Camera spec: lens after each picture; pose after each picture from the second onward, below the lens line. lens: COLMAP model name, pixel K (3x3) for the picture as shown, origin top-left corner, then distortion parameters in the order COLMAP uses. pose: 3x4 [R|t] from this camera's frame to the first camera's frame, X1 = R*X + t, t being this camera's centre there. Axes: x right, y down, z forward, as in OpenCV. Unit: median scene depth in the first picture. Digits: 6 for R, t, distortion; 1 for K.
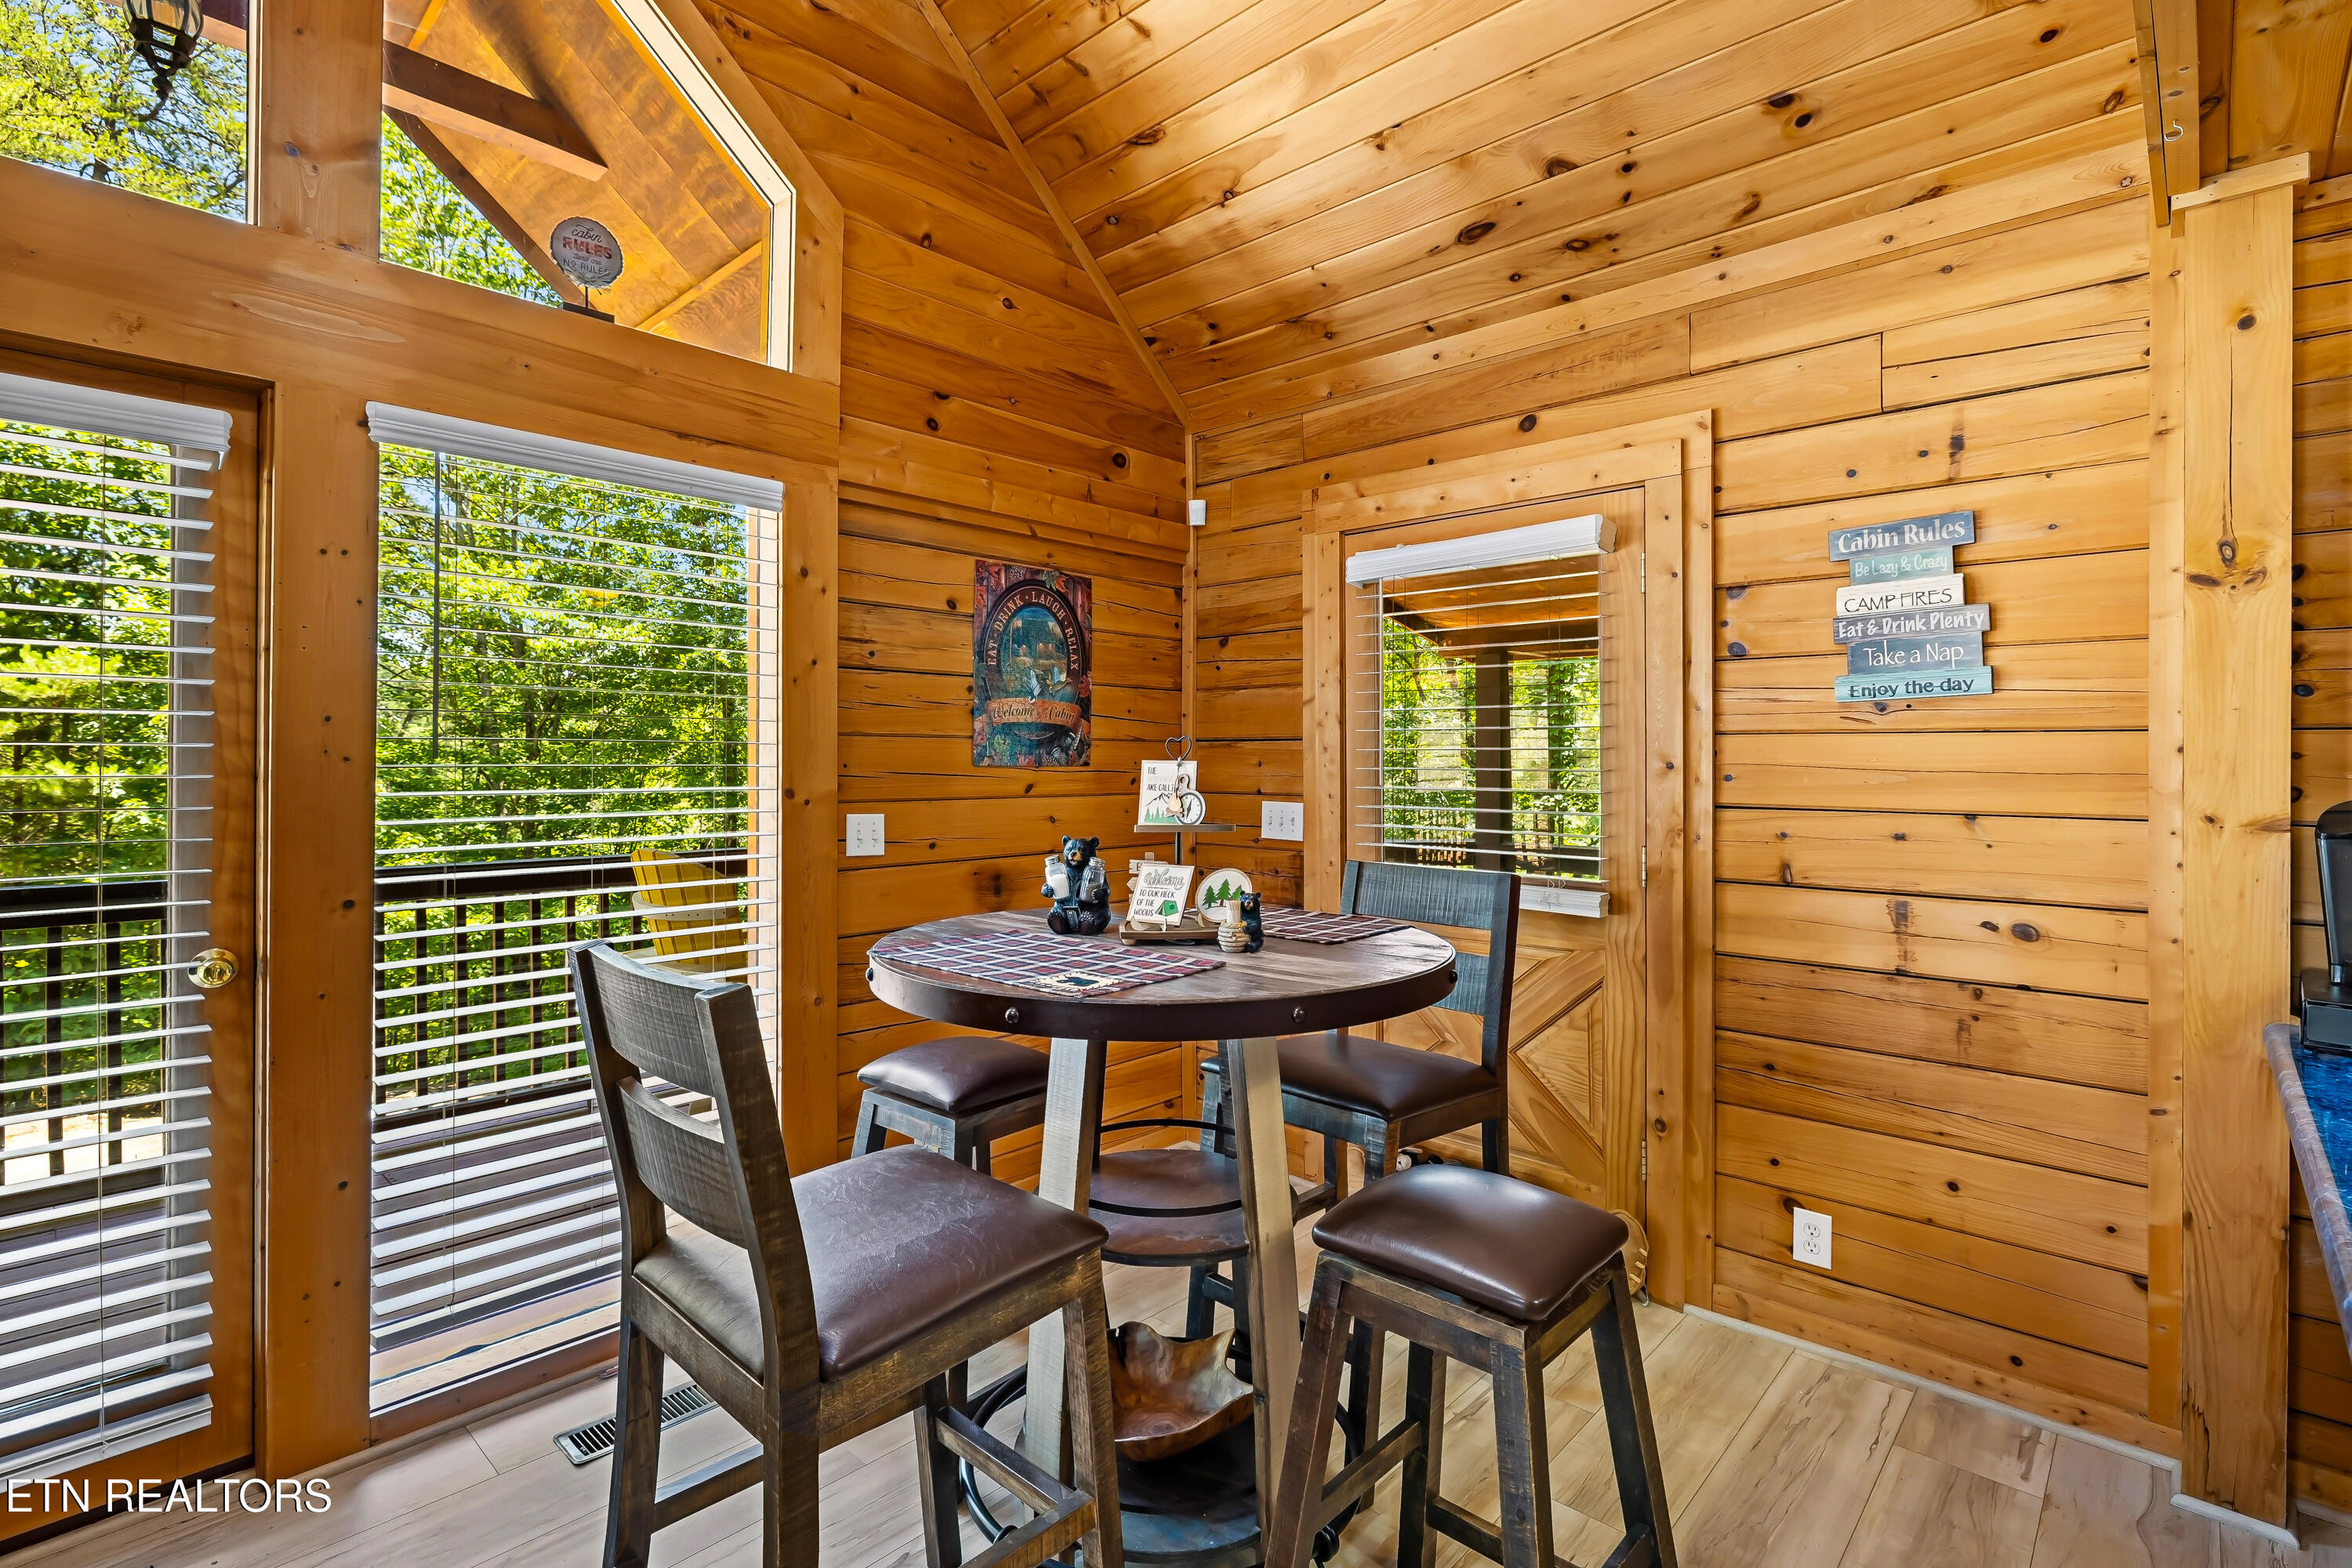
lens RADIAL K [[1104.9, 0, 1169.0], [0, 1104.9, 752.5], [0, 0, 1]] dist [-0.009926, 0.003825]
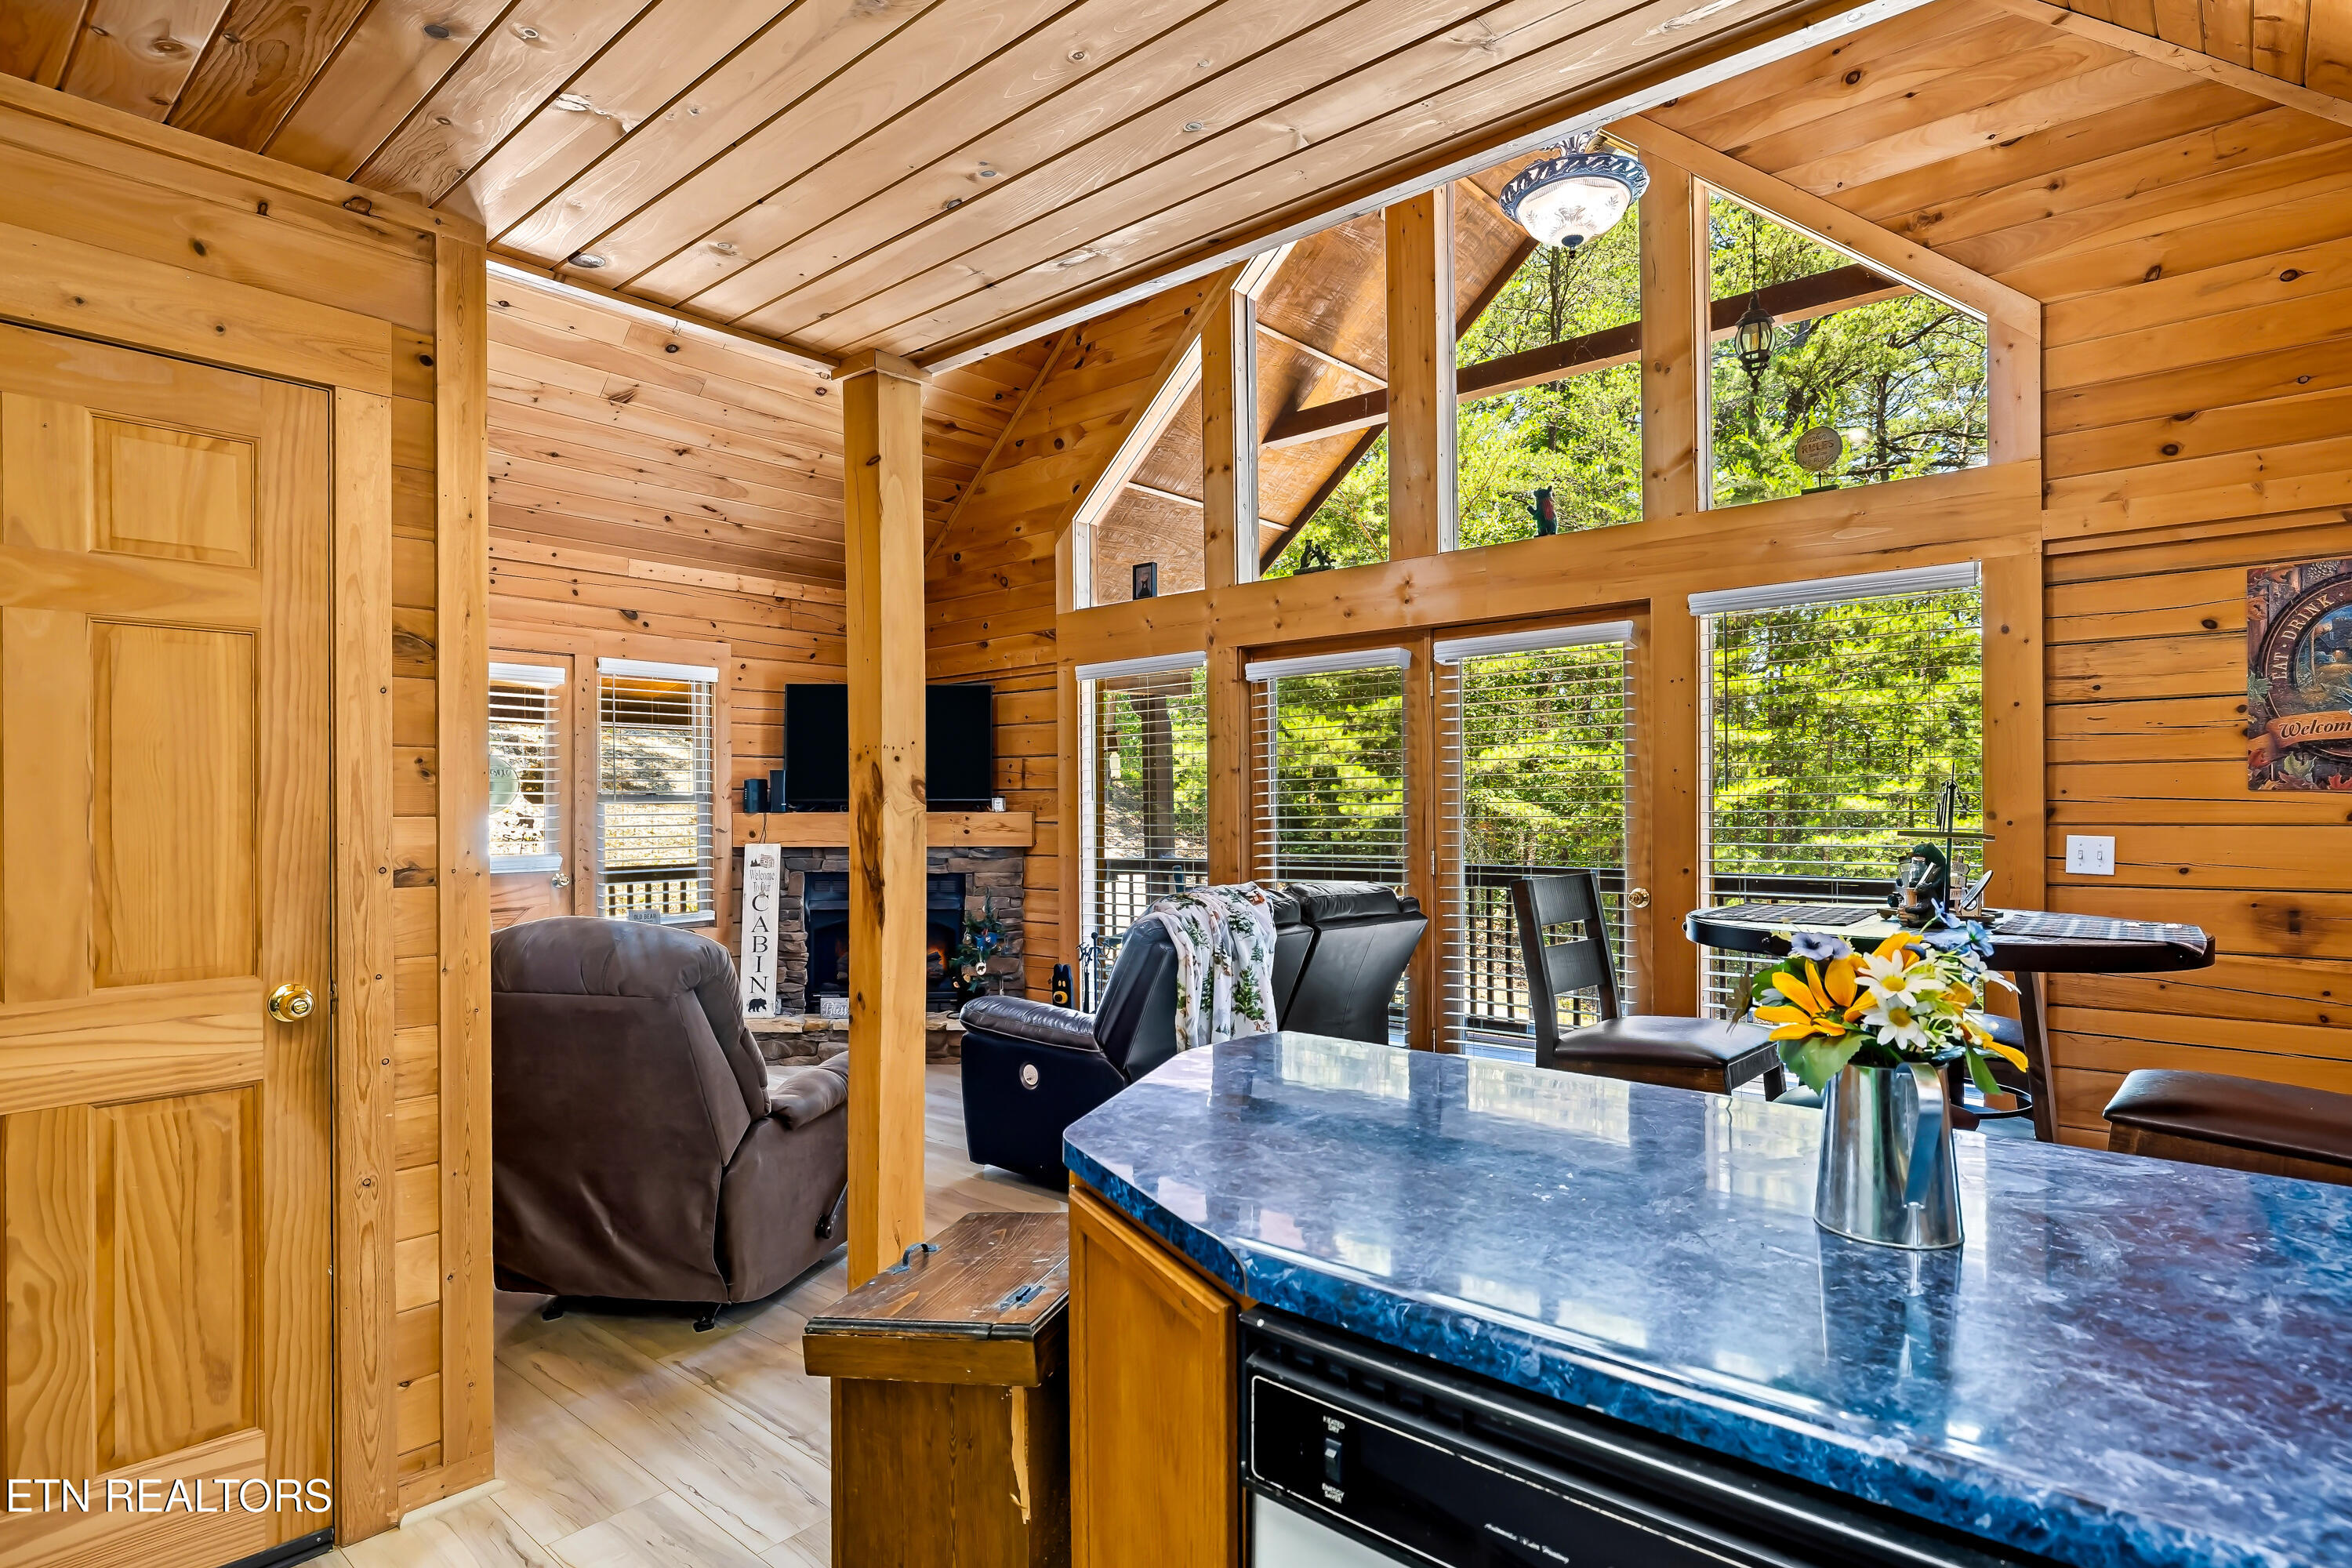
lens RADIAL K [[1218.7, 0, 1163.7], [0, 1218.7, 812.6], [0, 0, 1]] dist [-0.006325, 0.001332]
pose [[0.043435, -0.003214, -0.999051, 0.980367], [0.013551, 0.999905, -0.002628, 0.026158], [0.998964, -0.013424, 0.043475, 0.039940]]
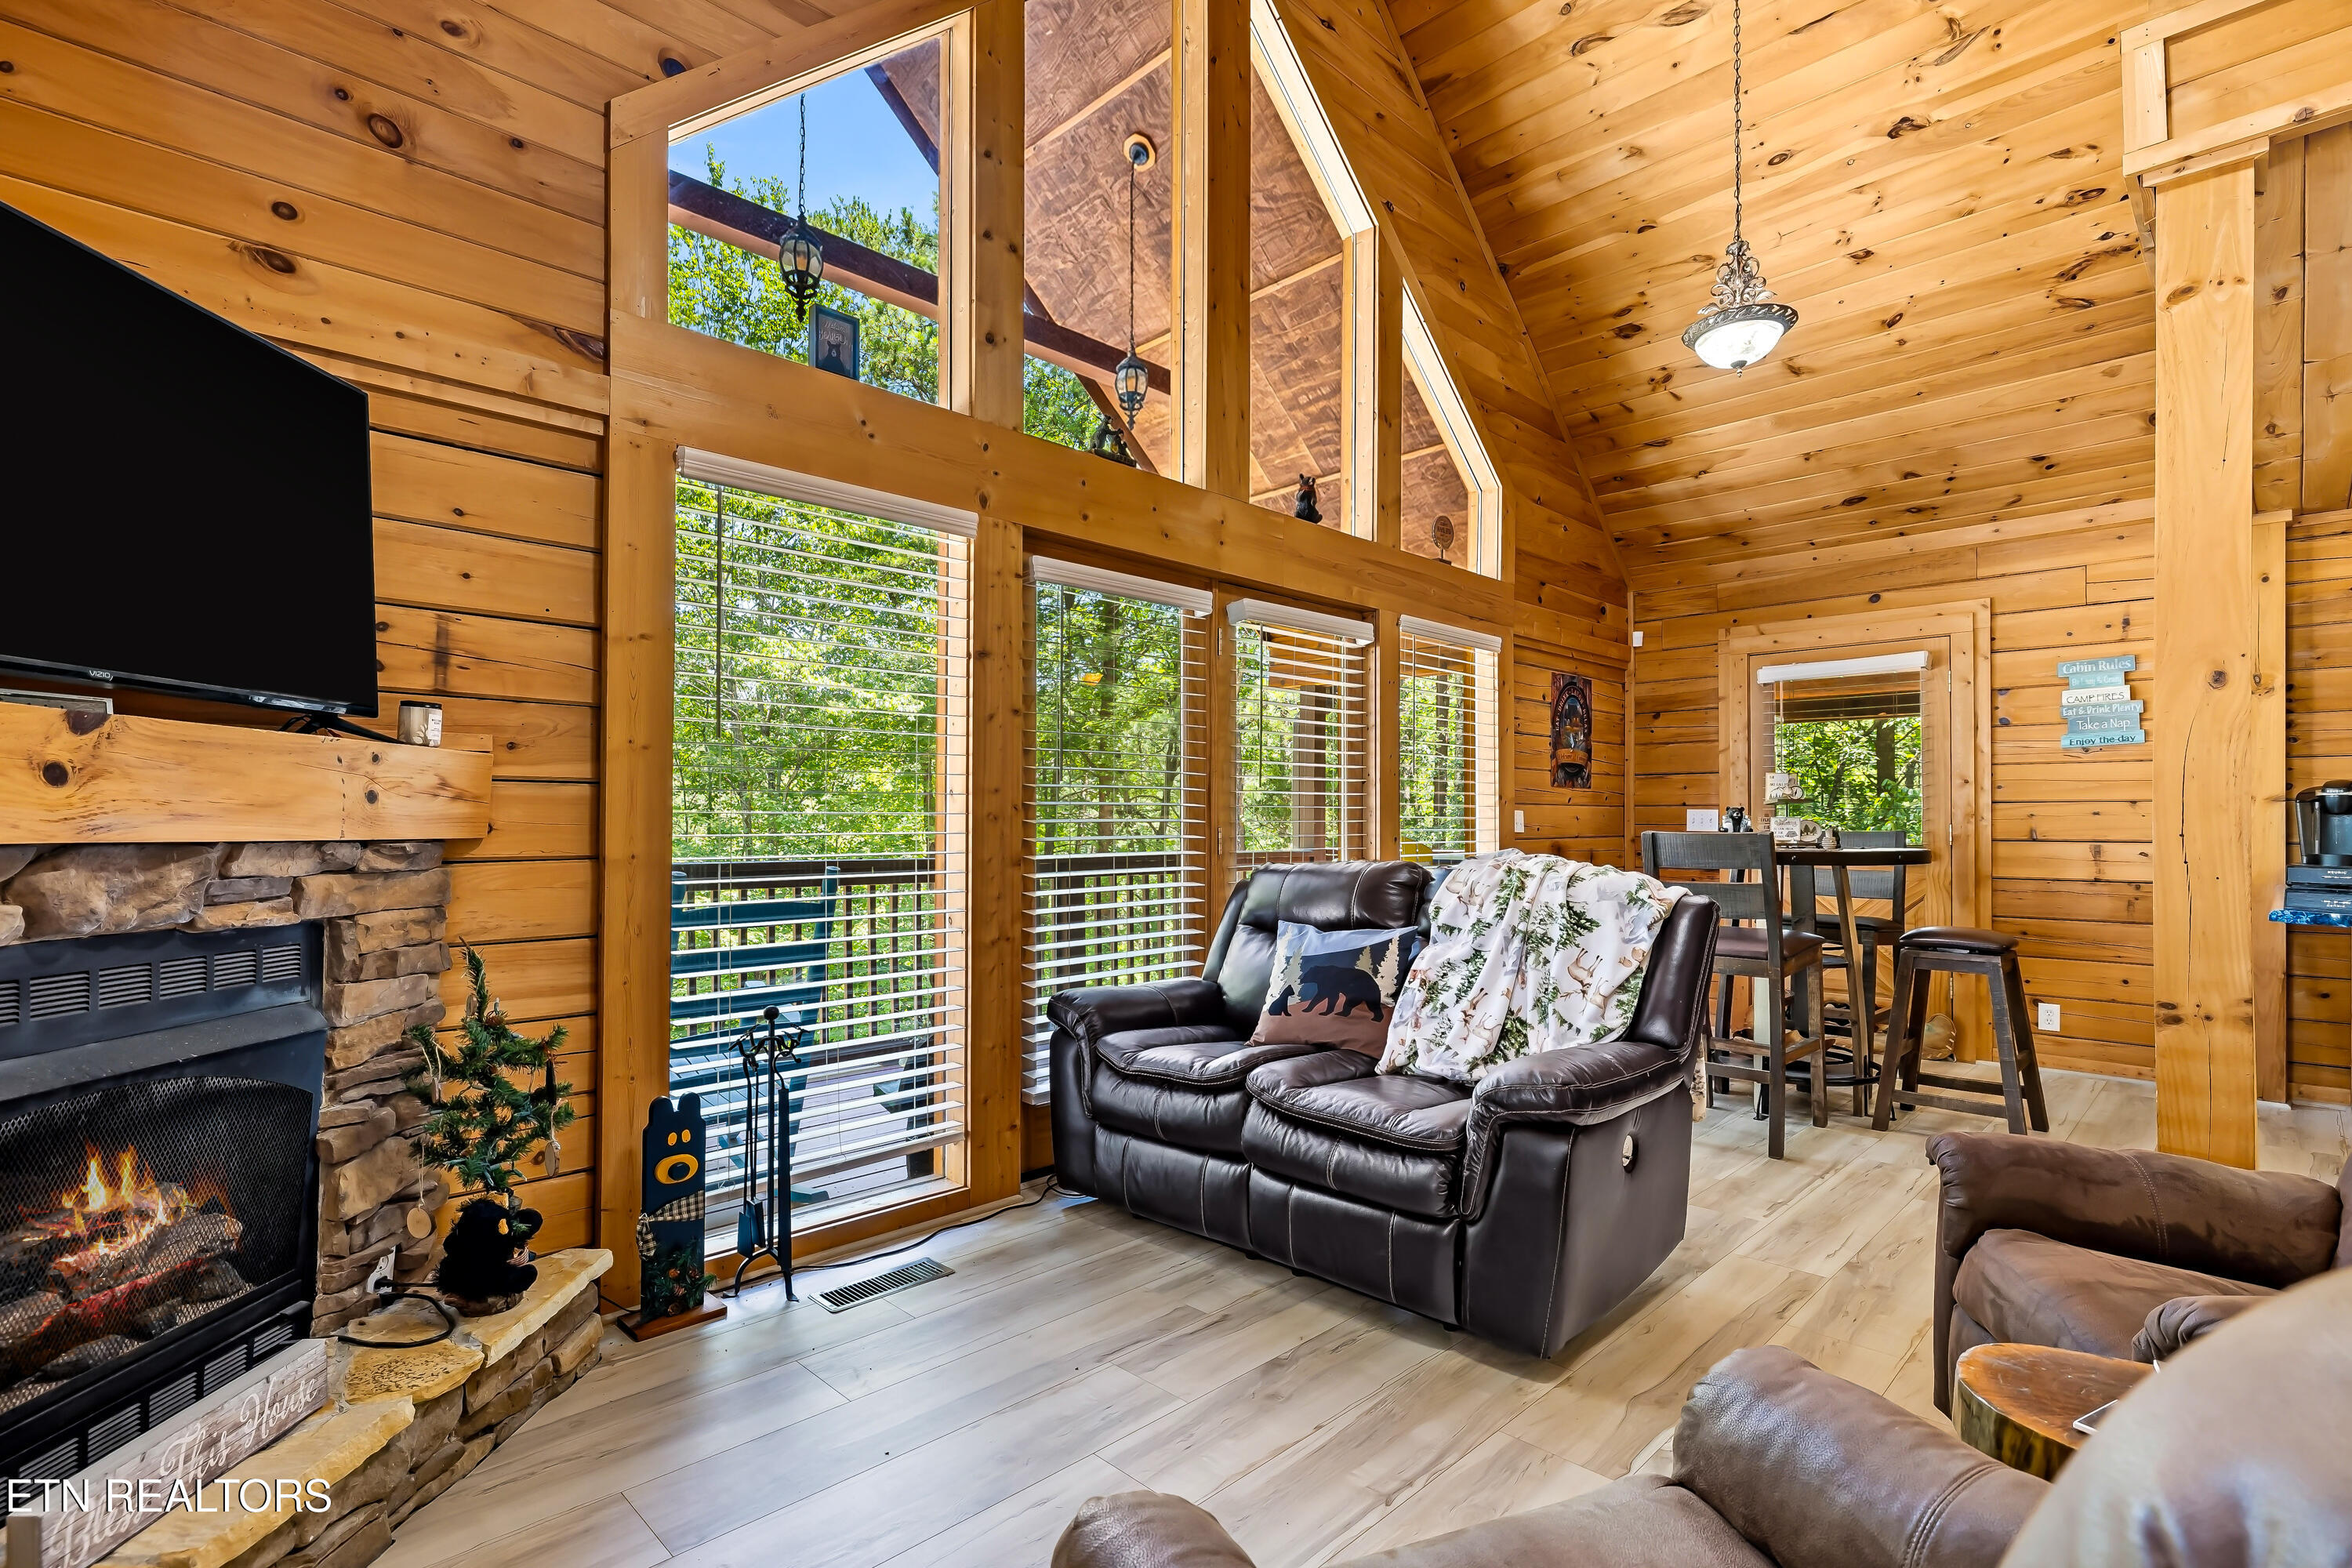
lens RADIAL K [[1104.9, 0, 1176.0], [0, 1104.9, 812.2], [0, 0, 1]] dist [-0.009926, 0.003825]
pose [[0.999552, -0.003296, -0.029739, -0.889807], [0.003233, 0.999992, -0.002185, 0.066874], [0.029746, 0.002088, 0.999555, -0.986704]]
